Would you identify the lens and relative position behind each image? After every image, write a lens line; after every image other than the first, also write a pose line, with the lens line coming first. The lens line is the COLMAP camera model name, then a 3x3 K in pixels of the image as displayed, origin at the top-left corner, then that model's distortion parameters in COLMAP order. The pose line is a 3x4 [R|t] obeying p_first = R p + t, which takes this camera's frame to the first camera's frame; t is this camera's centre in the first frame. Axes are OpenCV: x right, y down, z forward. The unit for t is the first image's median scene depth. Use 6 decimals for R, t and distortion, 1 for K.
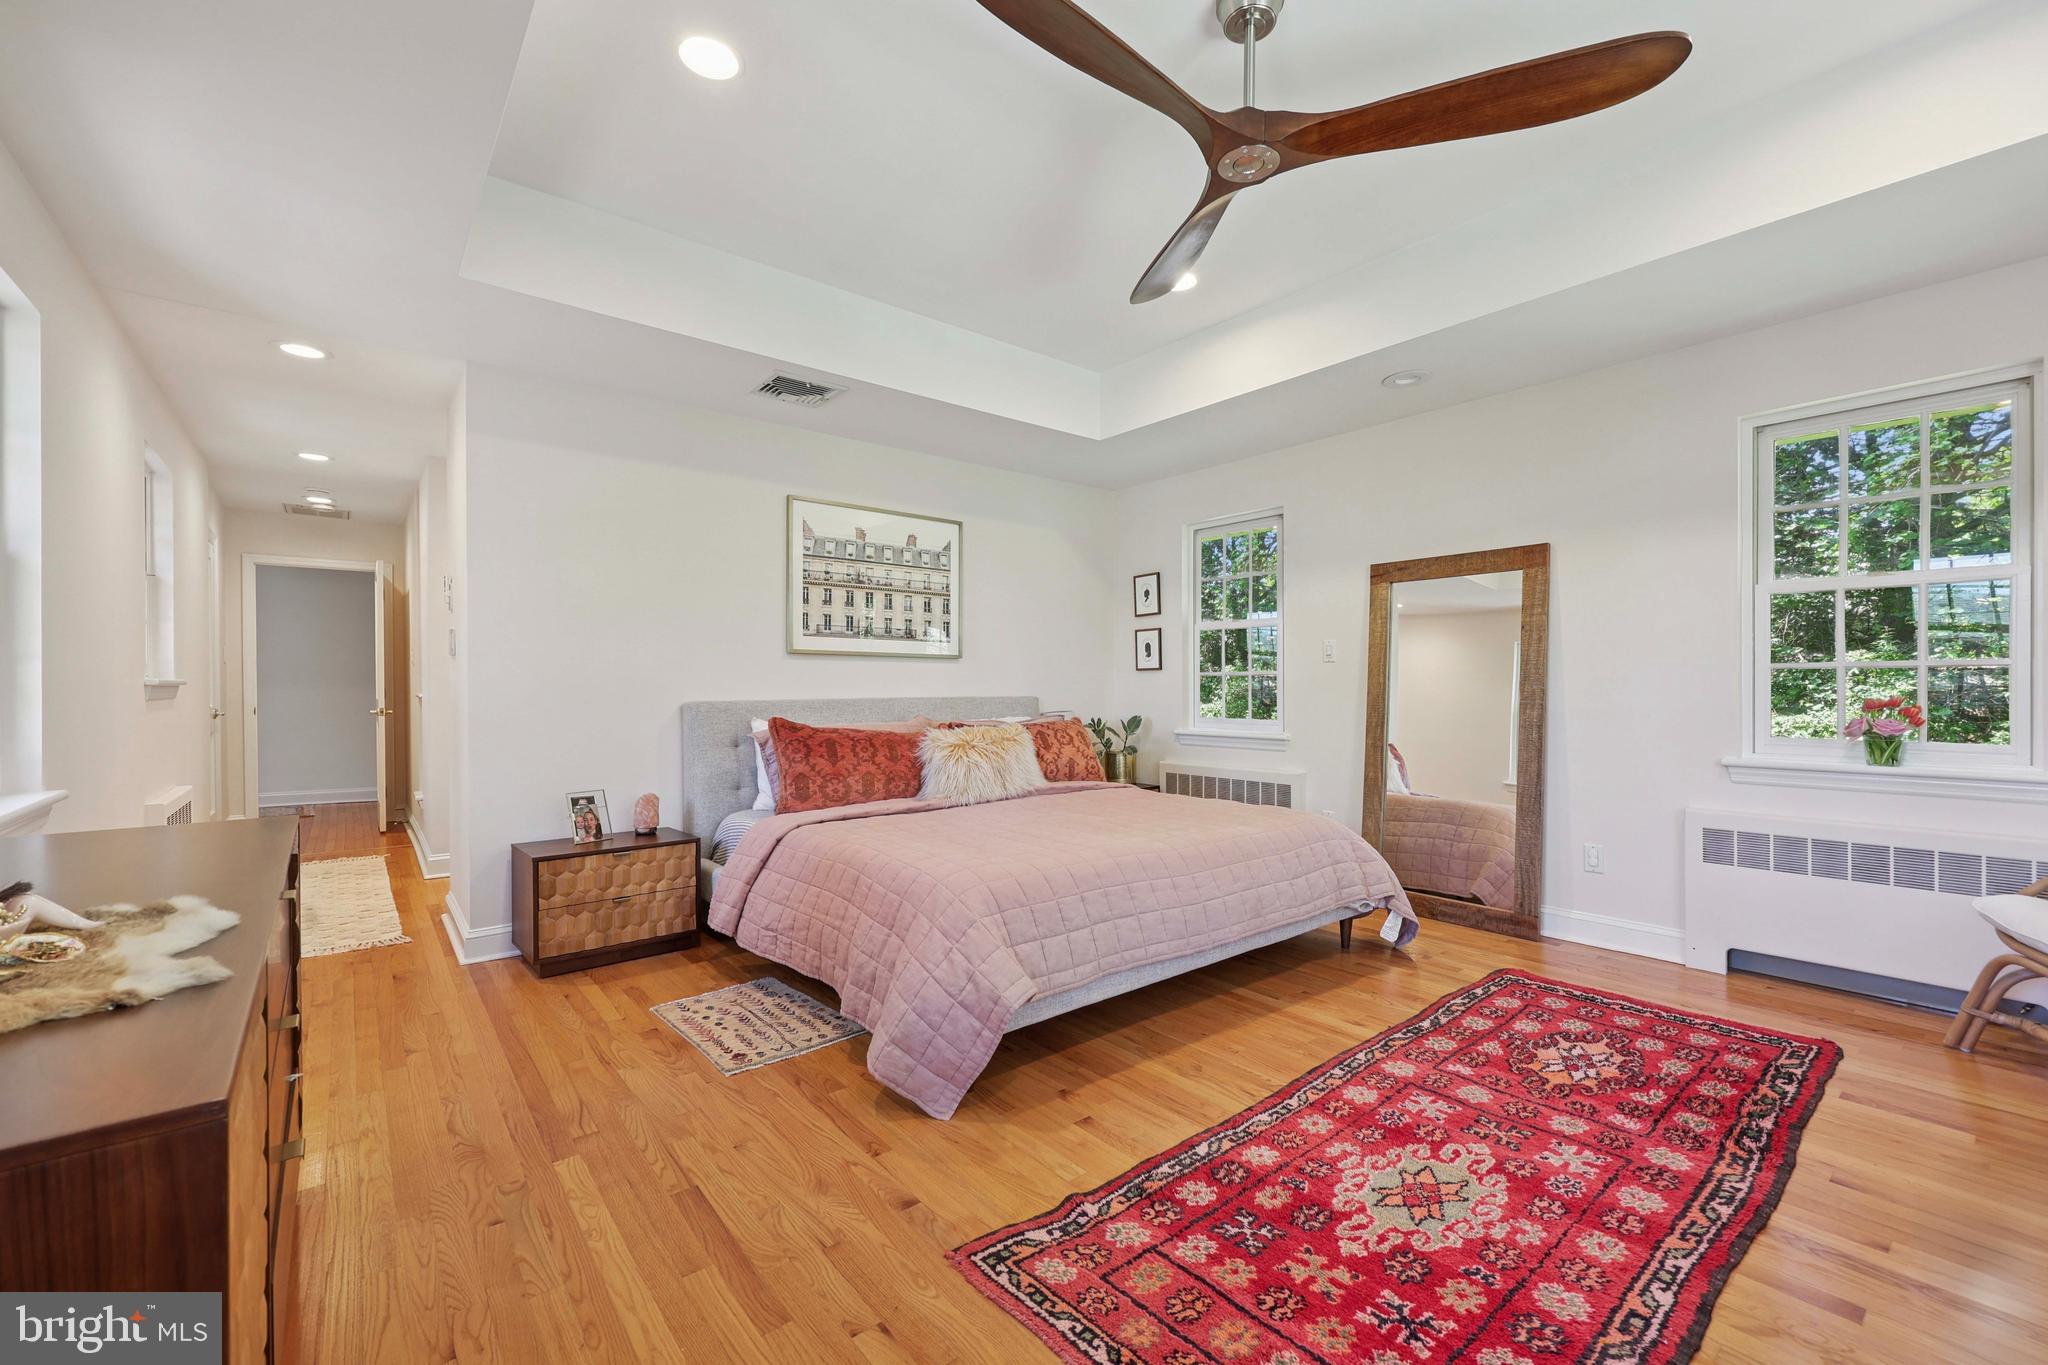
lens RADIAL K [[826.4, 0, 1020.4], [0, 826.4, 685.0], [0, 0, 1]] dist [-0.002576, 0.001227]
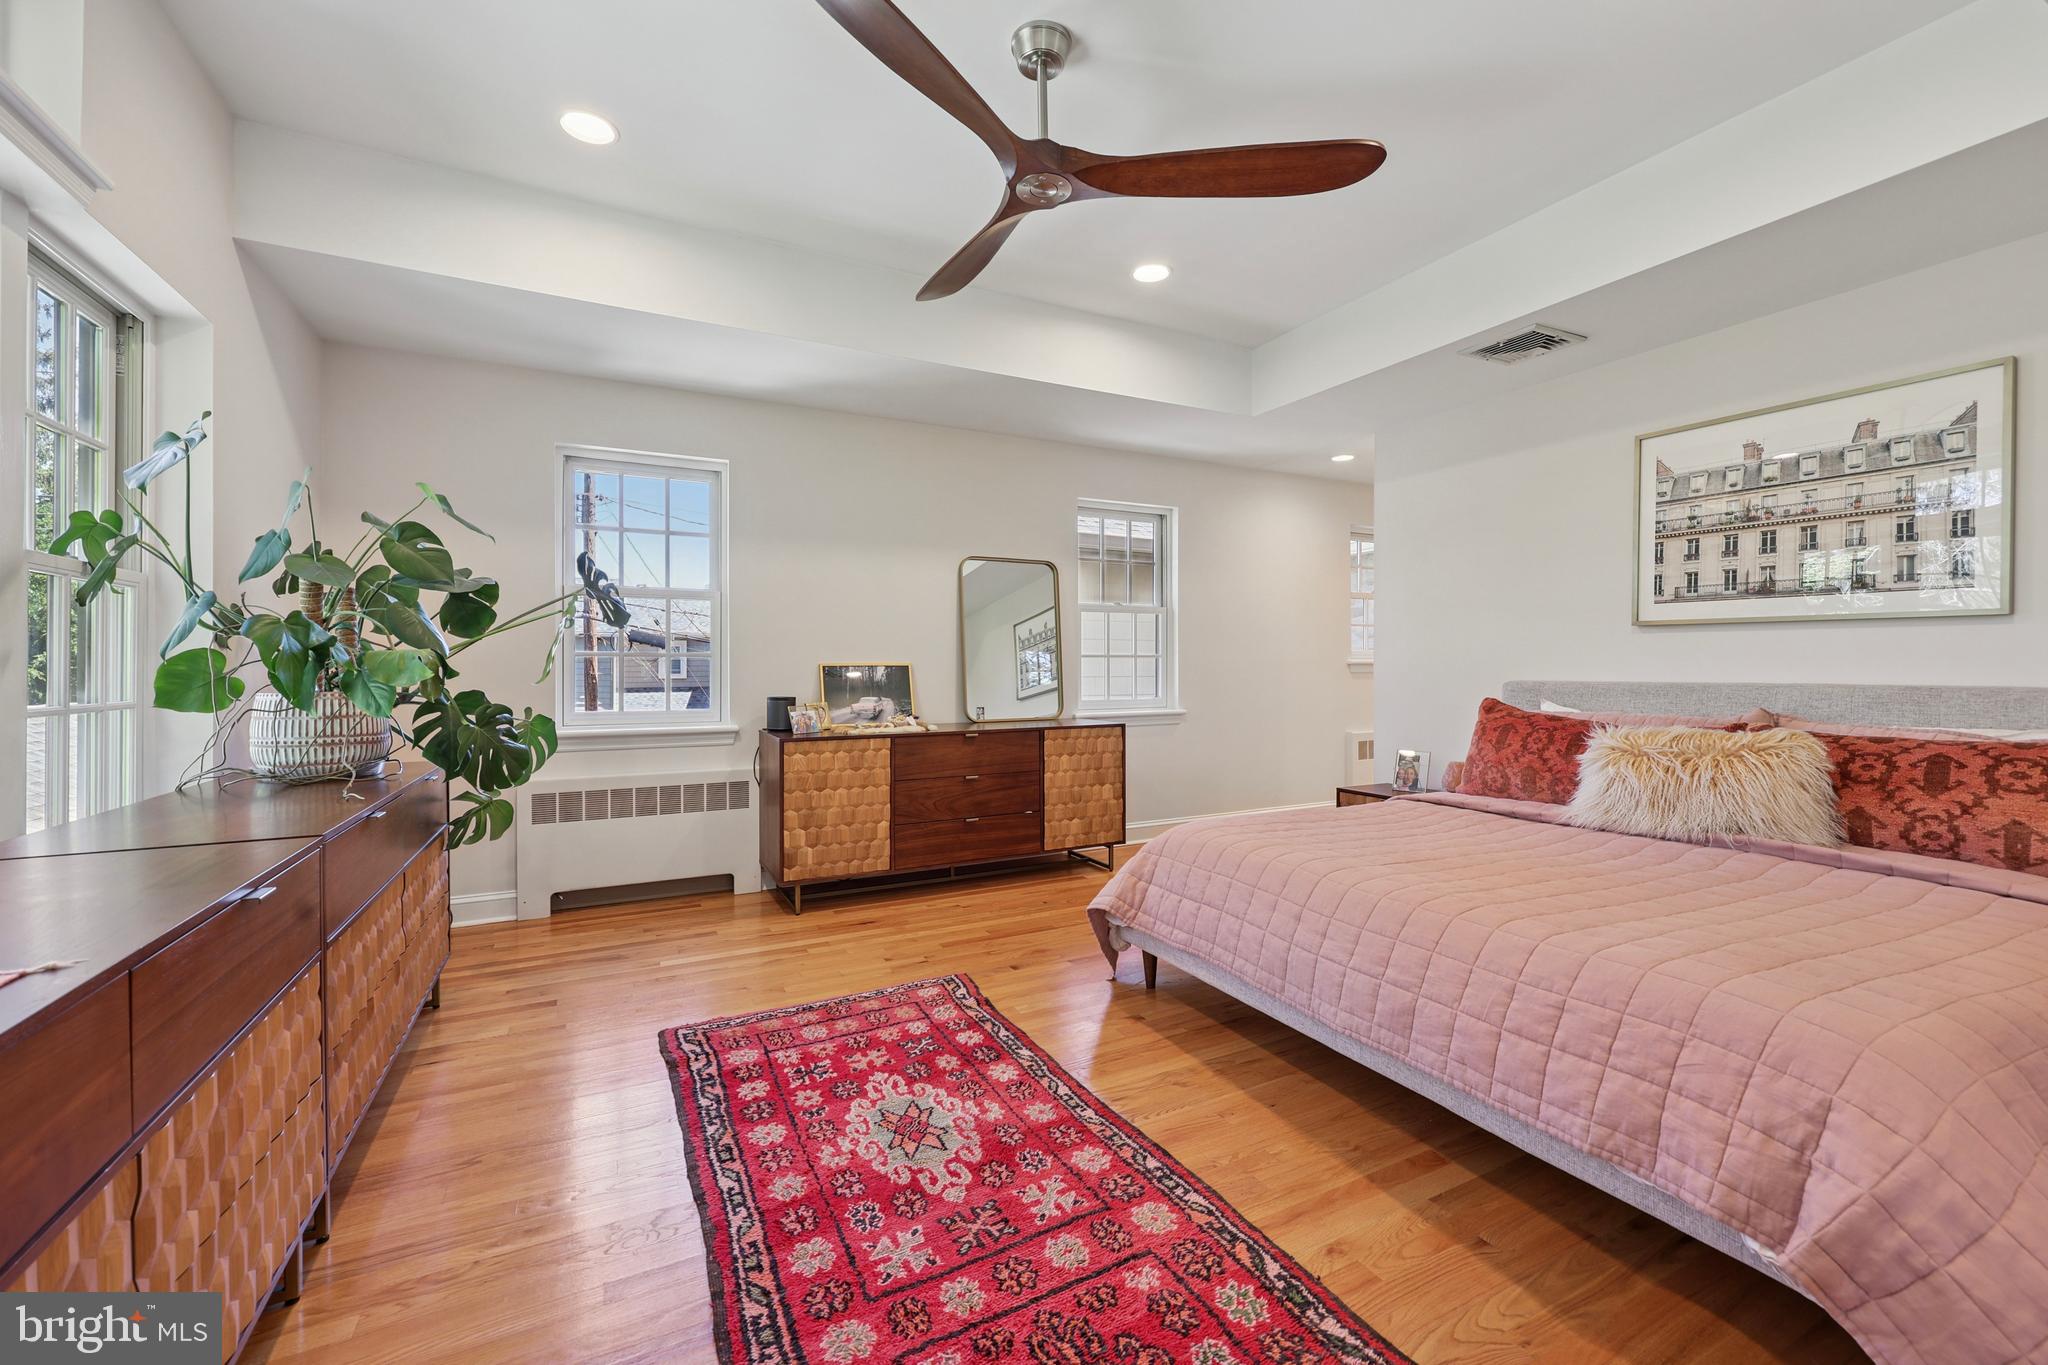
lens RADIAL K [[826.4, 0, 1071.9], [0, 826.4, 661.5], [0, 0, 1]] dist [-0.002576, 0.001227]
pose [[-0.155471, 0.002146, -0.987838, 0.600286], [0.004085, 0.999990, 0.001529, -0.005953], [0.987832, -0.003798, -0.155478, 0.536765]]
